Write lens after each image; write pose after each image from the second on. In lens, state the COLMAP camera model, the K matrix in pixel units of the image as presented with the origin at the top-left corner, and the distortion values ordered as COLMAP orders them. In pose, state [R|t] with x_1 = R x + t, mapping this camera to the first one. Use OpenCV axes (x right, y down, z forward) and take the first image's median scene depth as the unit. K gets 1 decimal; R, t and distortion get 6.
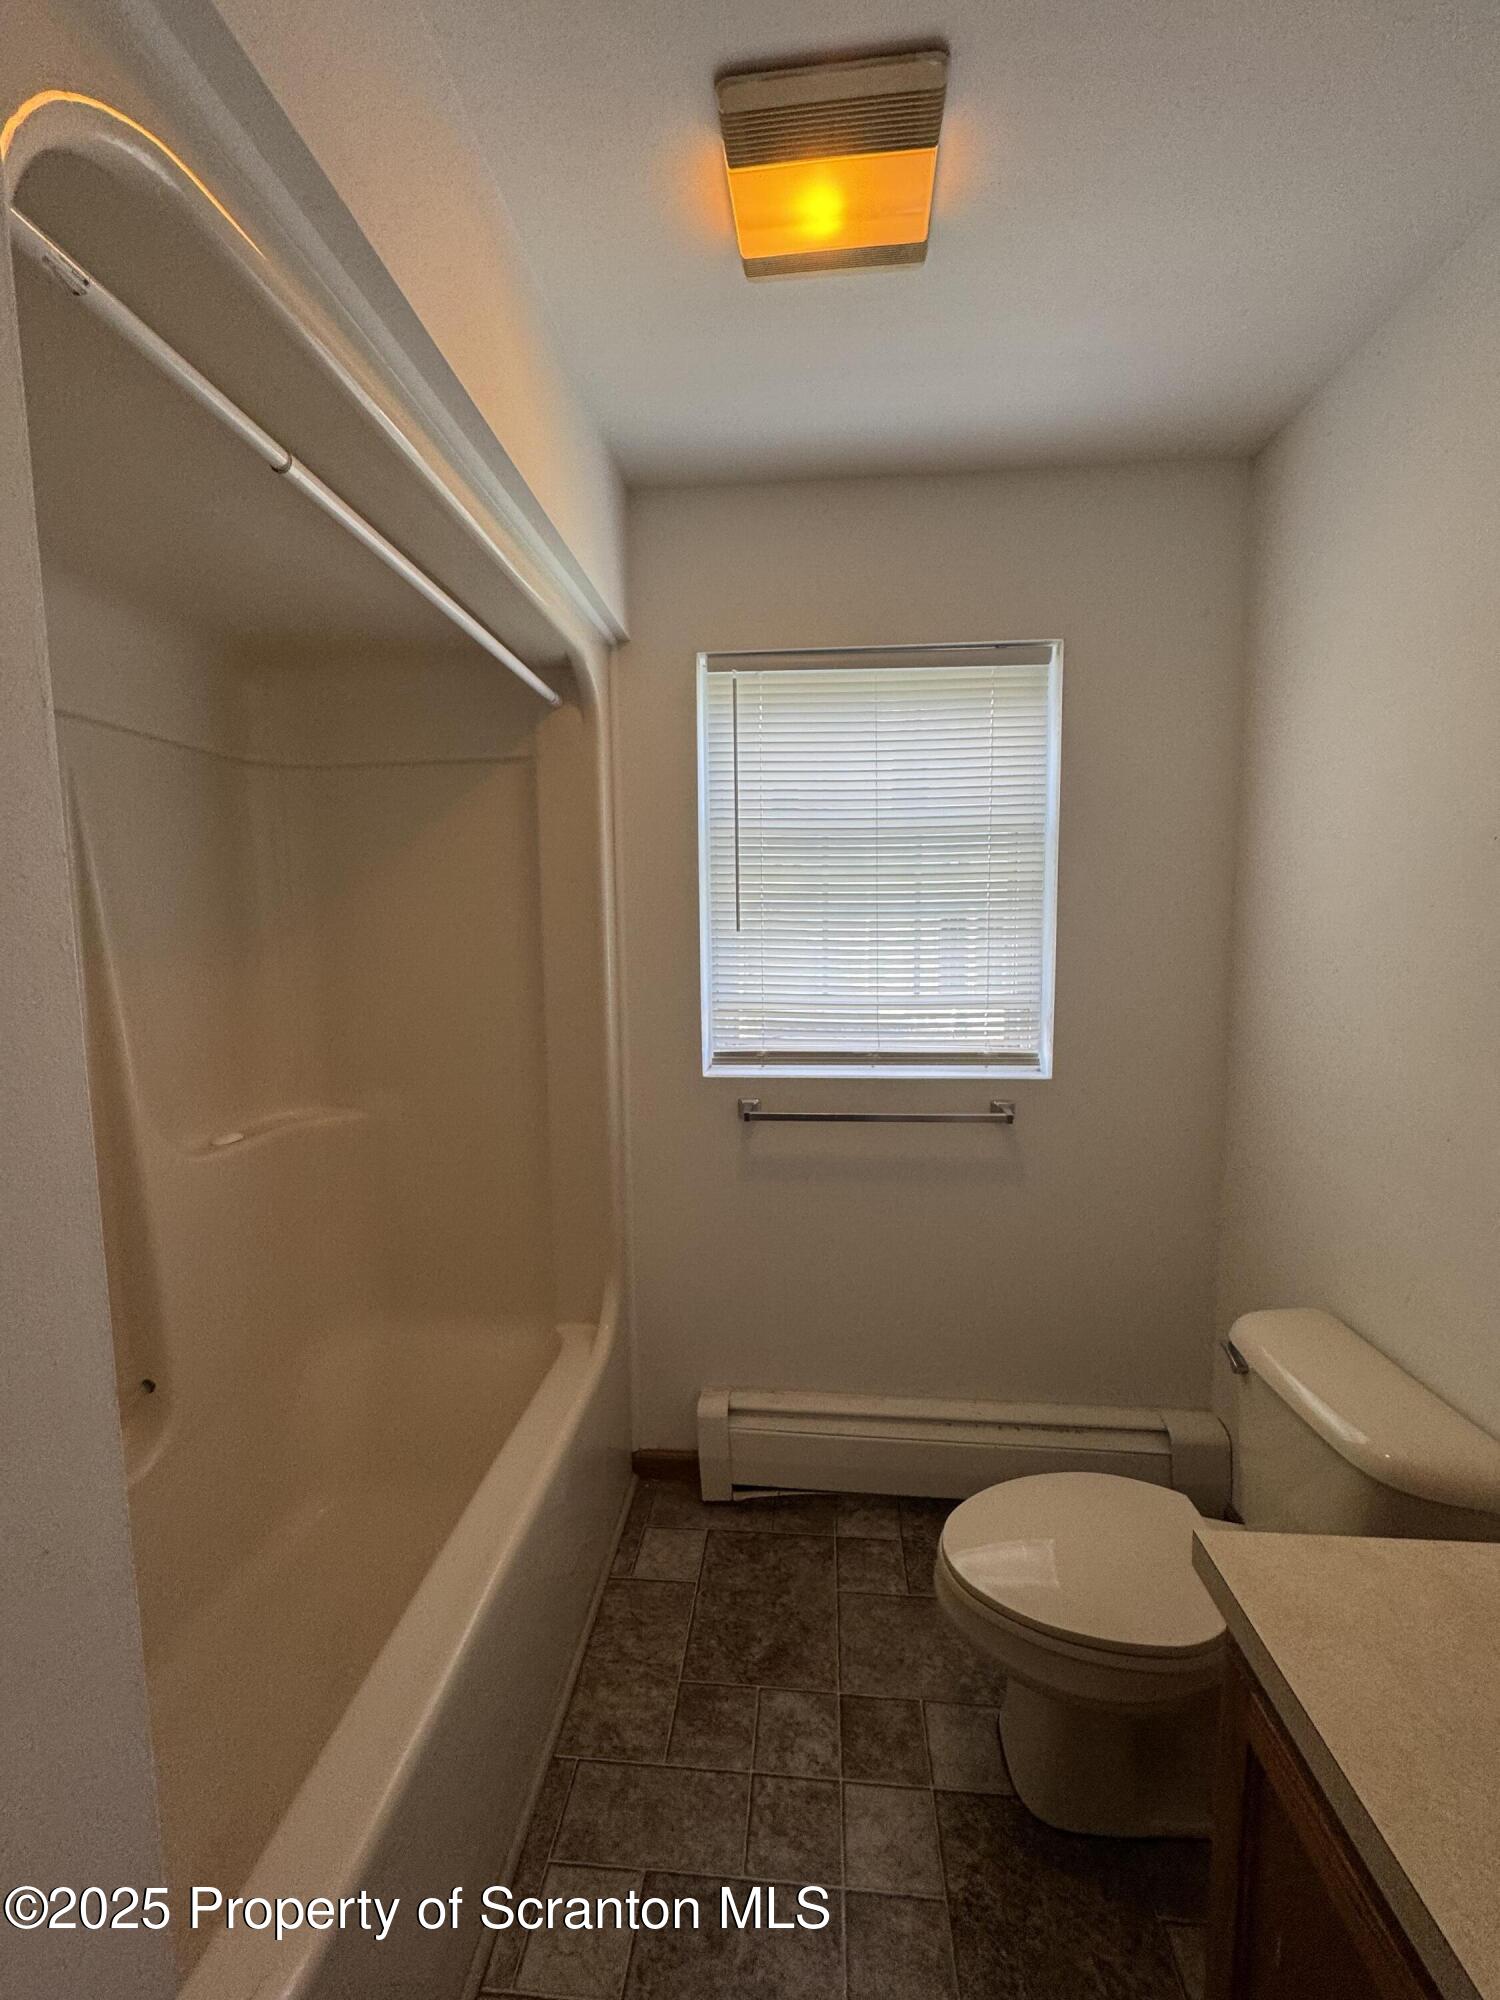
lens RADIAL K [[799.4, 0, 750.7], [0, 799.4, 995.2], [0, 0, 1]] dist [-0.003950, 0.001010]
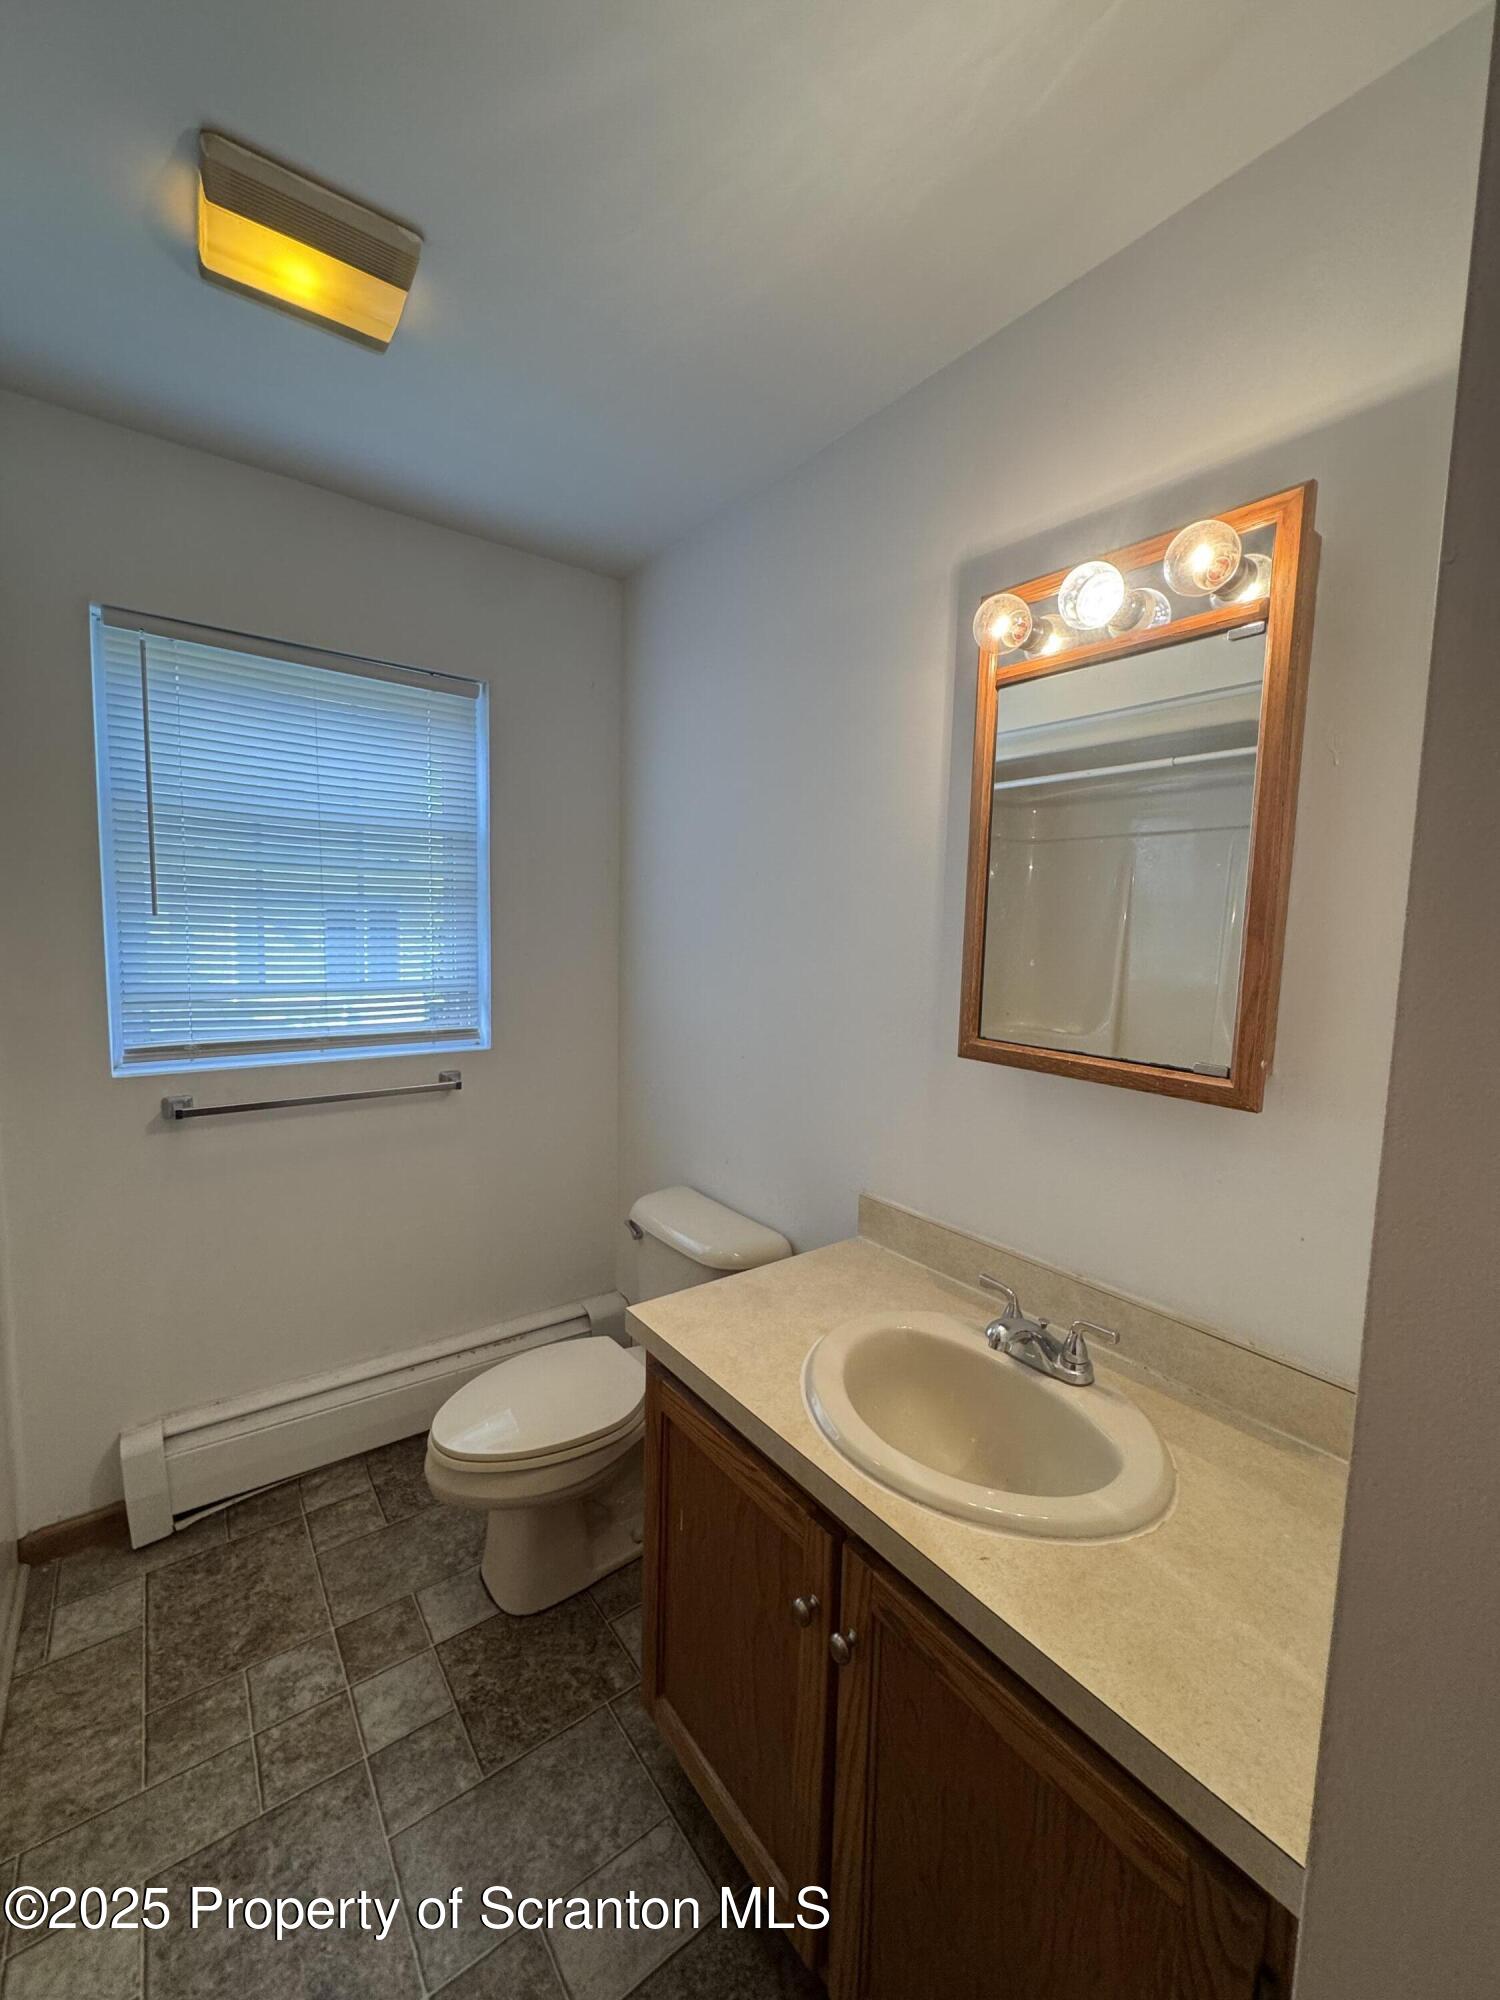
lens RADIAL K [[799.4, 0, 754.2], [0, 799.4, 997.7], [0, 0, 1]] dist [-0.003950, 0.001010]
pose [[0.743403, -0.035683, 0.667891, -0.125743], [0.034130, 0.999299, 0.015401, 0.024793], [-0.667972, 0.011346, 0.744100, -0.150958]]
